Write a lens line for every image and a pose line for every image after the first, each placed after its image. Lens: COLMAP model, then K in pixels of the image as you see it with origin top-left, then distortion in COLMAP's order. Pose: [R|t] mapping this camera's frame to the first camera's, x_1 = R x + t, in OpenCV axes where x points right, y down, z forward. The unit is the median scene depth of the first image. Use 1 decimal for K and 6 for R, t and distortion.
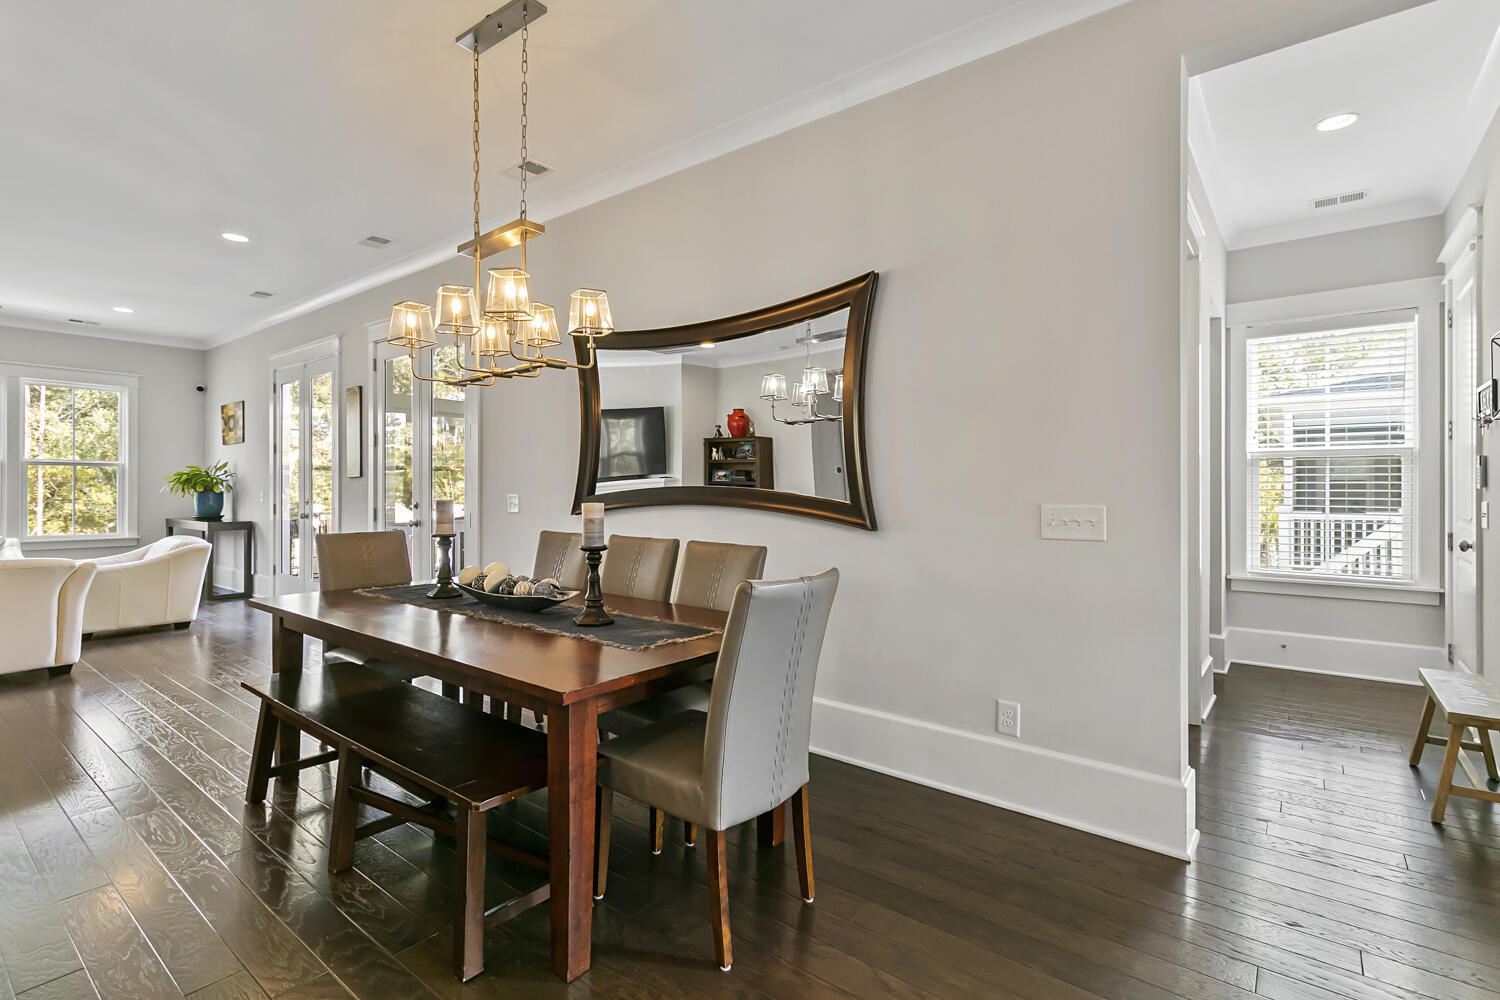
lens RADIAL K [[702.5, 0, 767.2], [0, 702.5, 479.1], [0, 0, 1]] dist [0.002934, 0.001230]
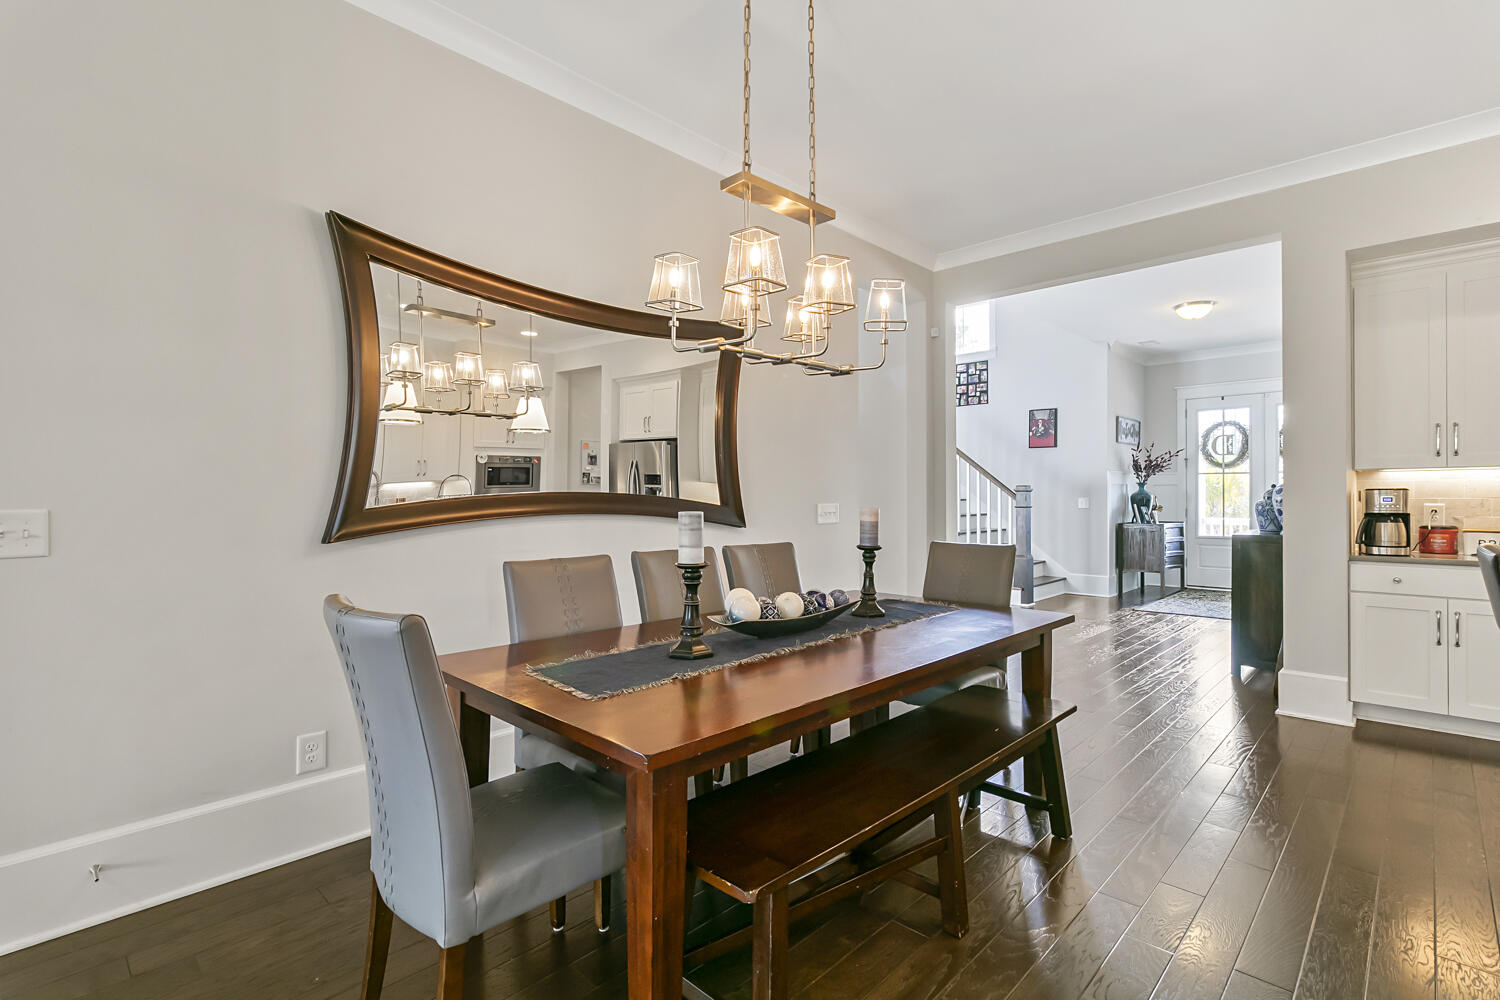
lens RADIAL K [[702.5, 0, 750.0], [0, 702.5, 497.1], [0, 0, 1]] dist [0.002934, 0.001230]
pose [[0.115652, -0.009272, 0.993247, -0.901121], [-0.016264, 0.999805, 0.011227, 0.004077], [-0.993157, -0.017453, 0.115478, 0.692559]]
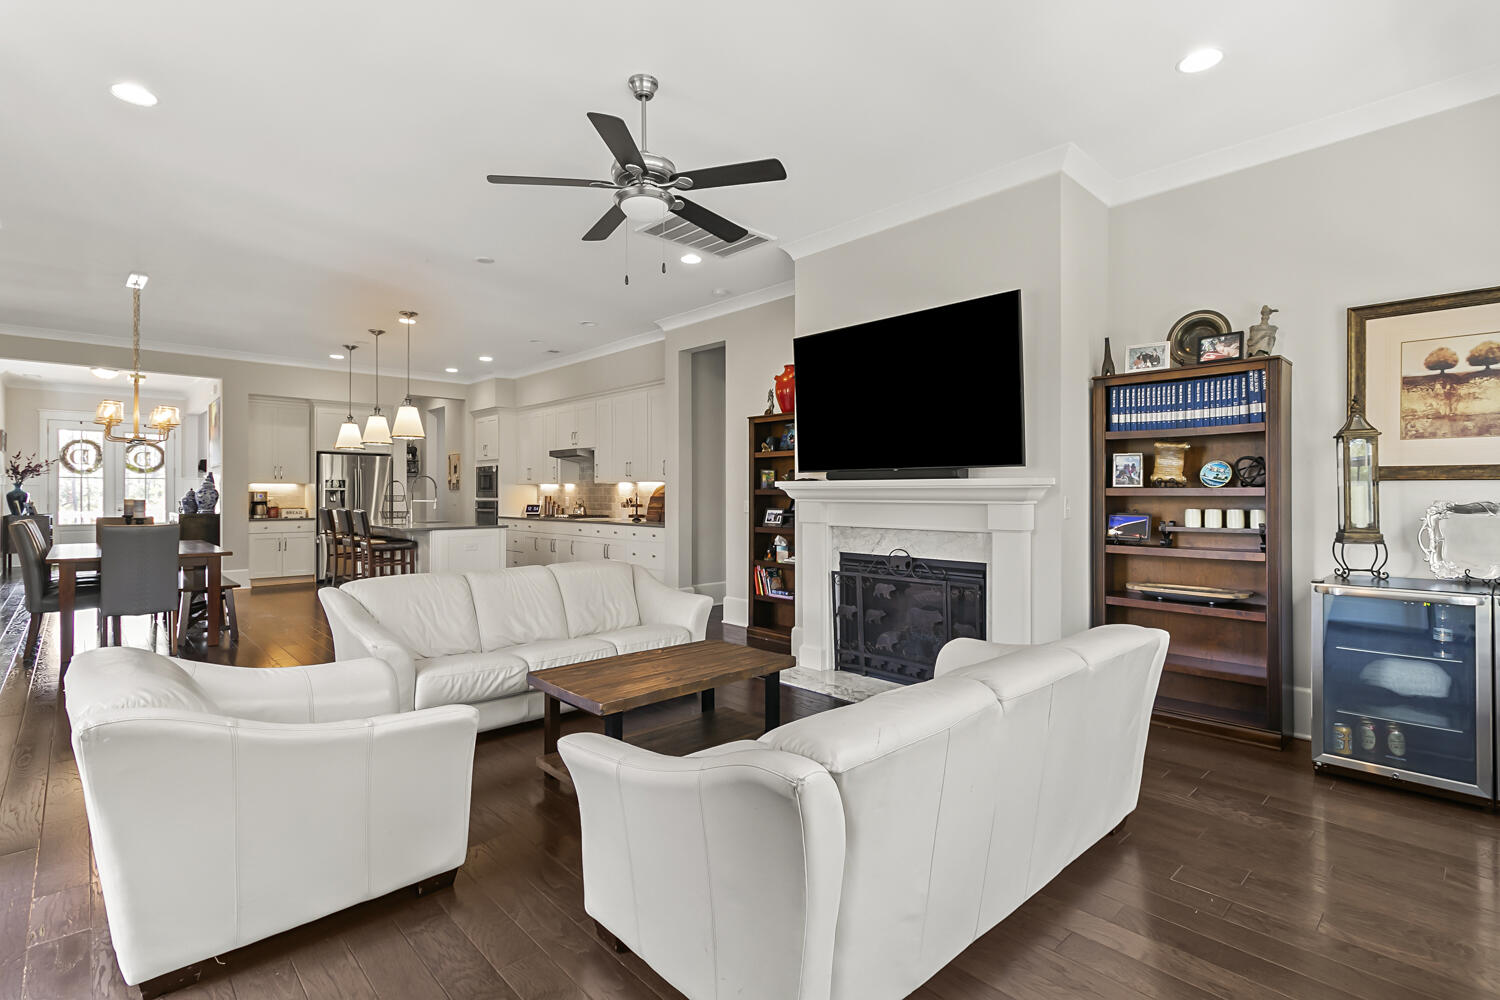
lens RADIAL K [[702.5, 0, 756.6], [0, 702.5, 490.4], [0, 0, 1]] dist [0.002934, 0.001230]
pose [[-0.988817, -0.007046, 0.148967, -1.822785], [-0.010422, 0.999706, -0.021893, 0.019955], [-0.148769, -0.023201, -0.988600, 2.000266]]
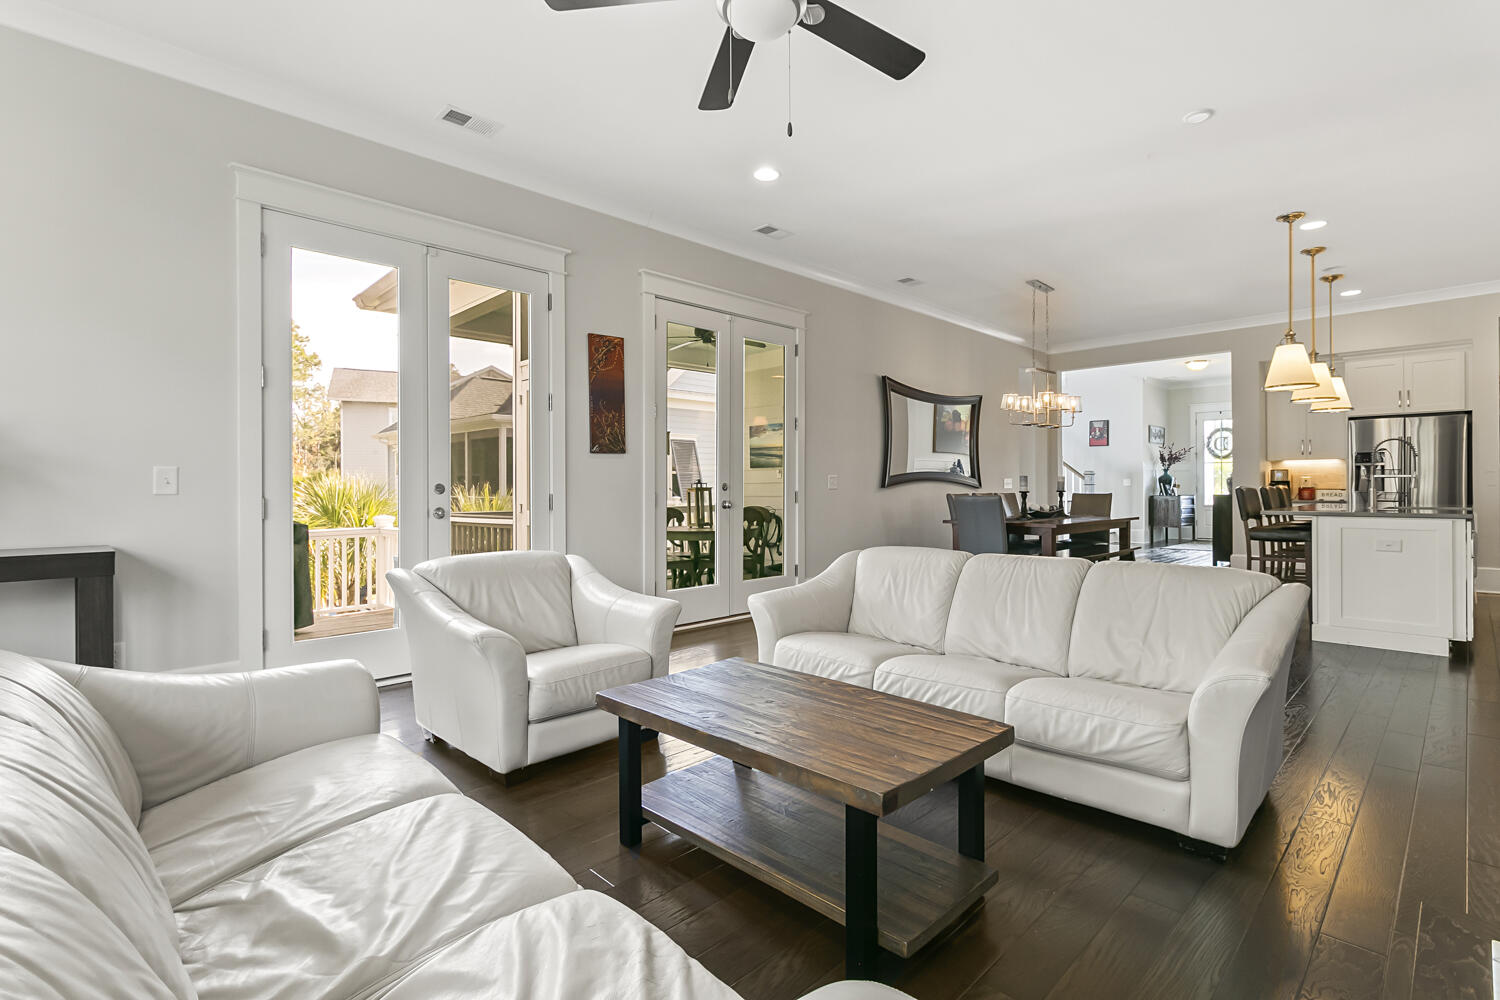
lens RADIAL K [[702.5, 0, 751.1], [0, 702.5, 490.0], [0, 0, 1]] dist [0.002934, 0.001230]
pose [[0.143255, -0.011763, 0.989616, -2.111523], [-0.011804, 0.999838, 0.013593, 0.039676], [-0.989615, -0.013629, 0.143093, 1.180110]]
